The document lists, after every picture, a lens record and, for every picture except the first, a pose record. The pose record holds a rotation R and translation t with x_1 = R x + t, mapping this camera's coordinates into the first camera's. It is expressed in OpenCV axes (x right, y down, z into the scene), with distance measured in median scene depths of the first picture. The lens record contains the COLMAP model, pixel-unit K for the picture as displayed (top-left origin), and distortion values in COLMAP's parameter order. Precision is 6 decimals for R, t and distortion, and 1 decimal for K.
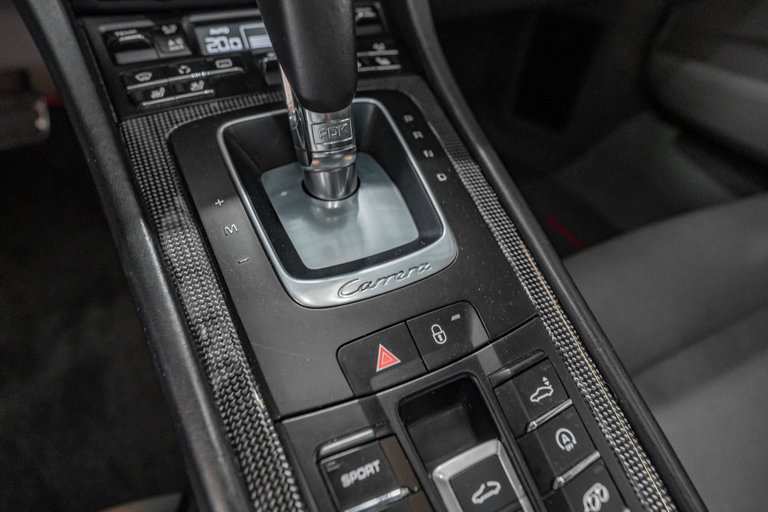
lens RADIAL K [[419.3, 0, 386.5], [0, 419.3, 256.9], [0, 0, 1]] dist [-0.002009, 0.004745]
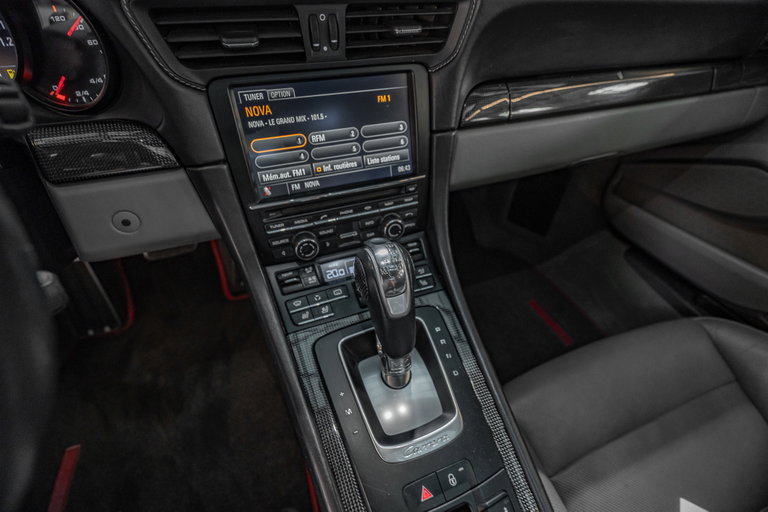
lens RADIAL K [[339.5, 0, 386.5], [0, 339.5, 254.3], [0, 0, 1]] dist [-0.005762, 0.000156]
pose [[0.997549, 0.033329, -0.061532, -0.086809], [-0.036658, 0.997879, -0.053786, -0.548698], [0.059609, 0.055910, 0.996655, -0.479098]]
